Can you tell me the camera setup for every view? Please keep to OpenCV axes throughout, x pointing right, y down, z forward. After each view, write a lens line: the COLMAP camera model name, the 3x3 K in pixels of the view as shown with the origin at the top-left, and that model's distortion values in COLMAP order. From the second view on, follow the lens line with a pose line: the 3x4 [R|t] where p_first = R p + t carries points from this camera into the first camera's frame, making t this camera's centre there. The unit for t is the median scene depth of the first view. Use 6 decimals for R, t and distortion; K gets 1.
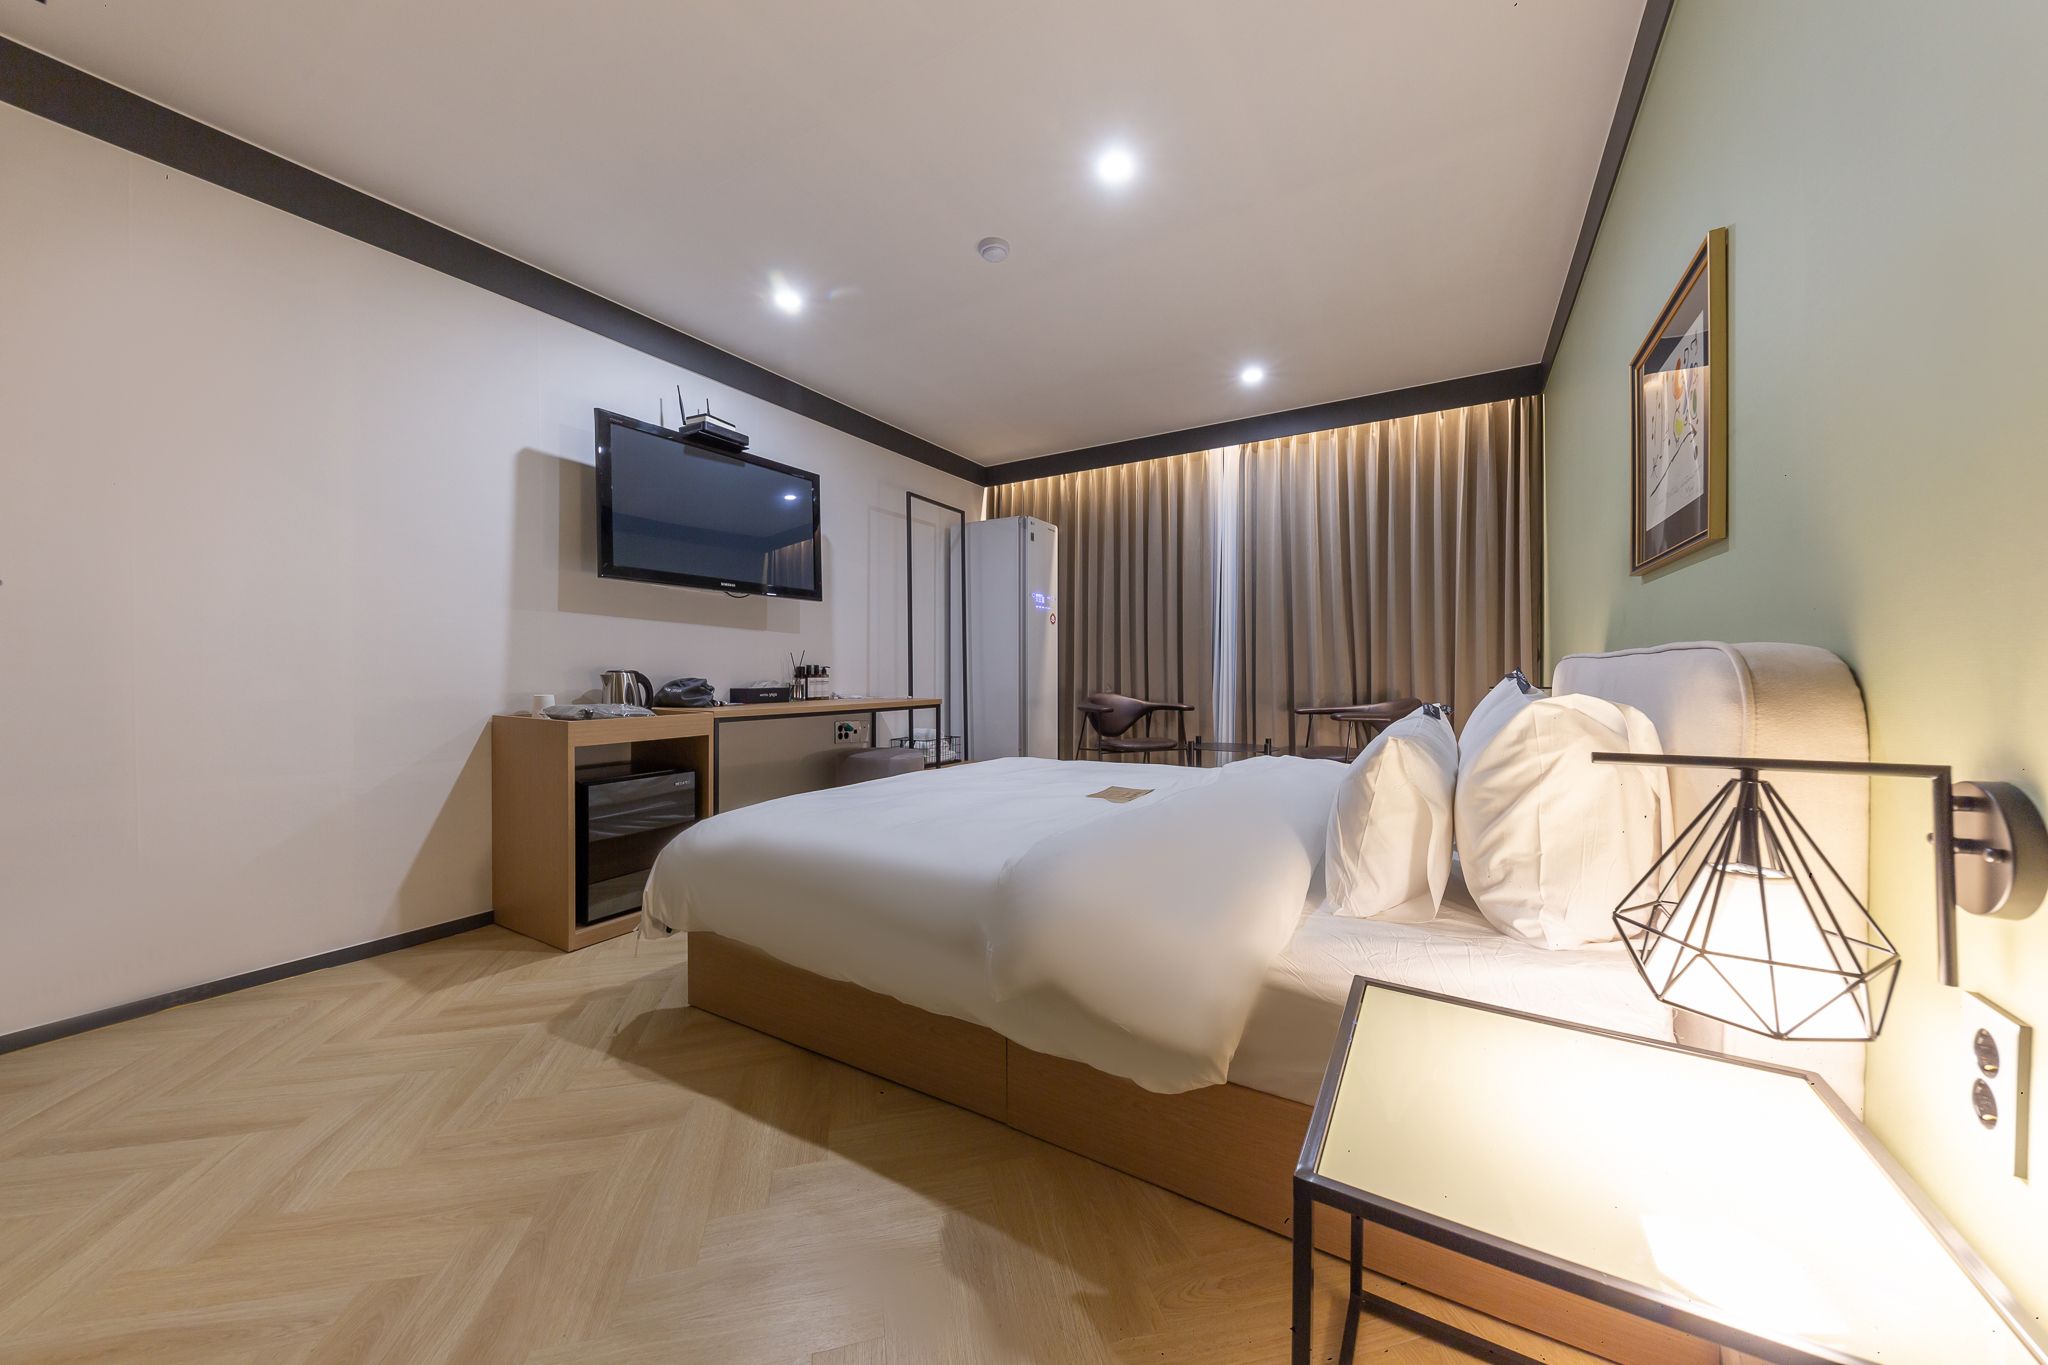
lens RADIAL K [[722.9, 0, 1025.3], [0, 722.9, 677.4], [0, 0, 1]] dist [0.020966, -0.009051]
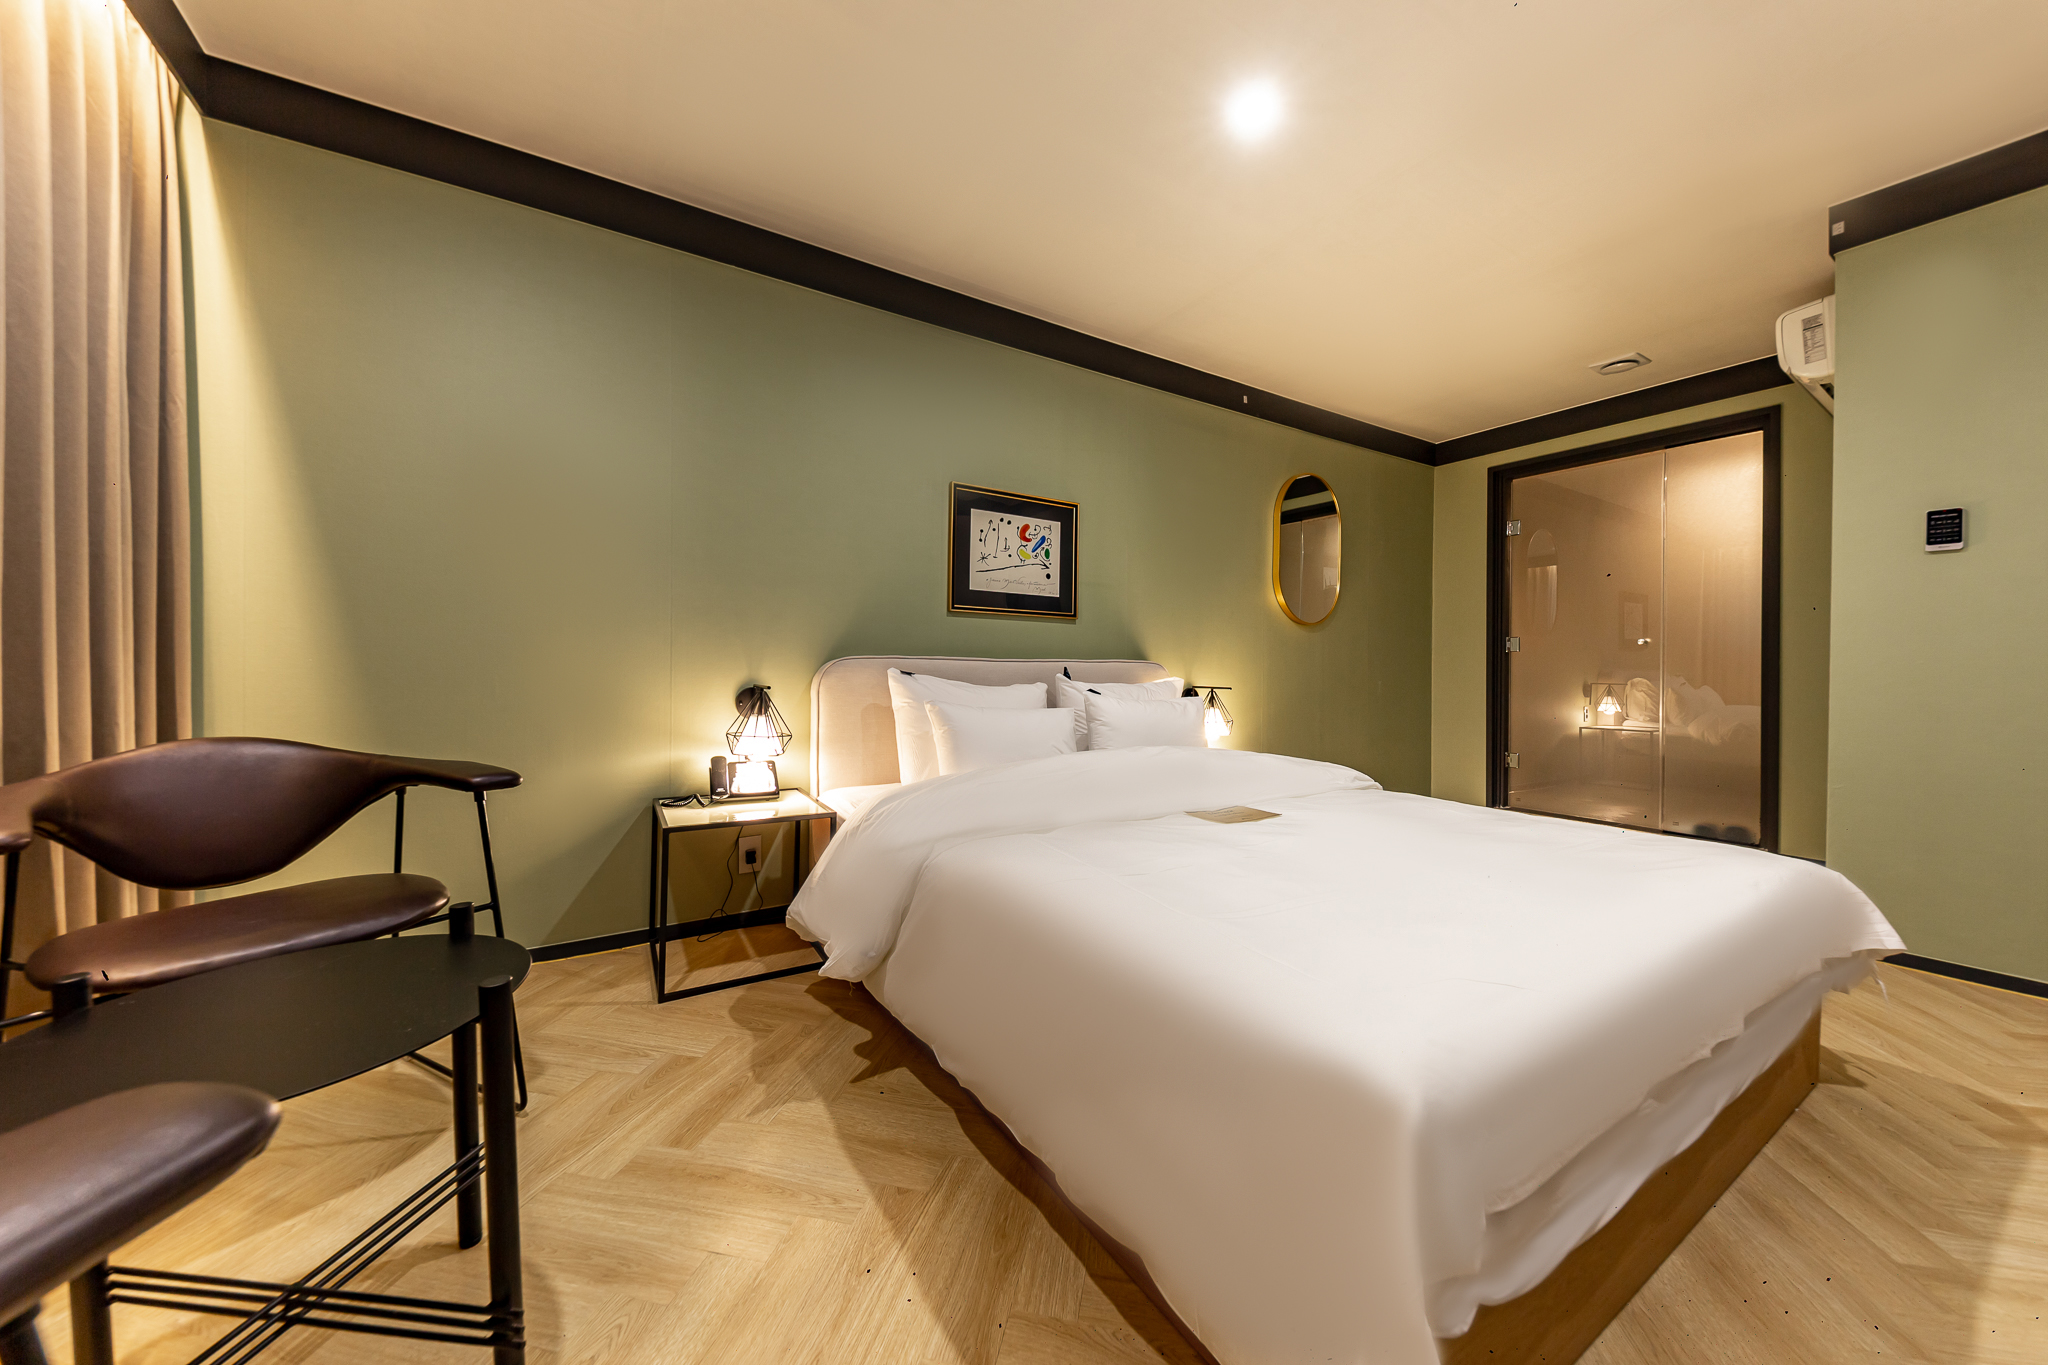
lens RADIAL K [[688.9, 0, 1024.0], [0, 688.9, 682.5], [0, 0, 1]] dist [0.000041, -0.002344]
pose [[-0.884830, -0.010021, 0.465806, -0.039455], [-0.000178, 0.999776, 0.021170, -0.009573], [-0.465913, 0.018649, -0.884634, 2.319512]]
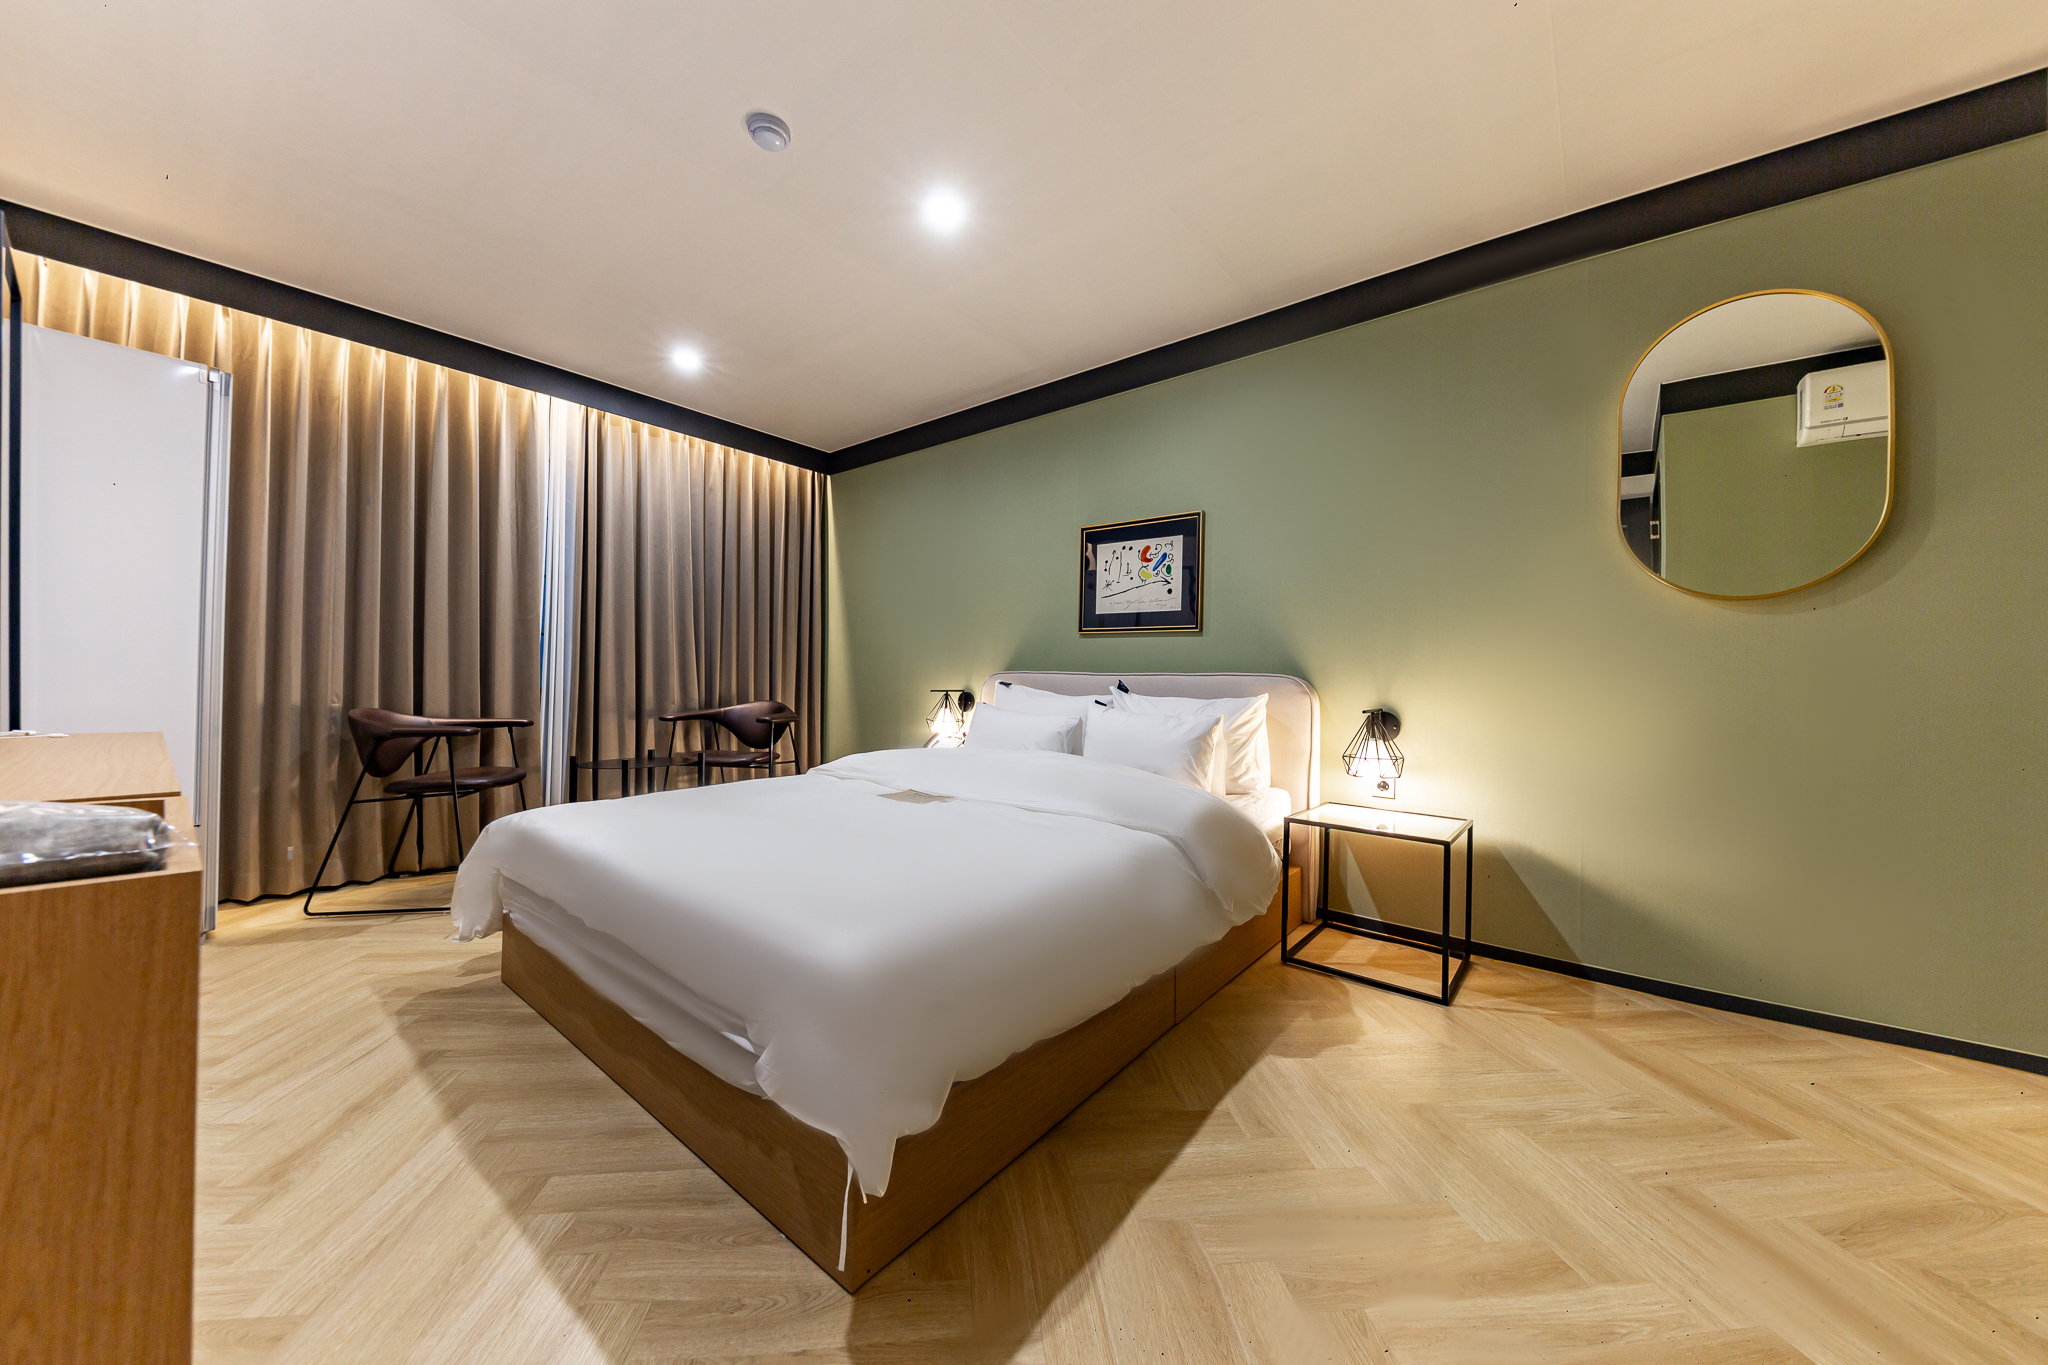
lens RADIAL K [[702.2, 0, 1024.9], [0, 702.2, 672.4], [0, 0, 1]] dist [0.022374, -0.008164]
pose [[0.128291, 0.007587, 0.991708, -1.097629], [-0.007719, 0.999948, -0.006652, -0.018765], [-0.991707, -0.006802, 0.128342, 0.899764]]
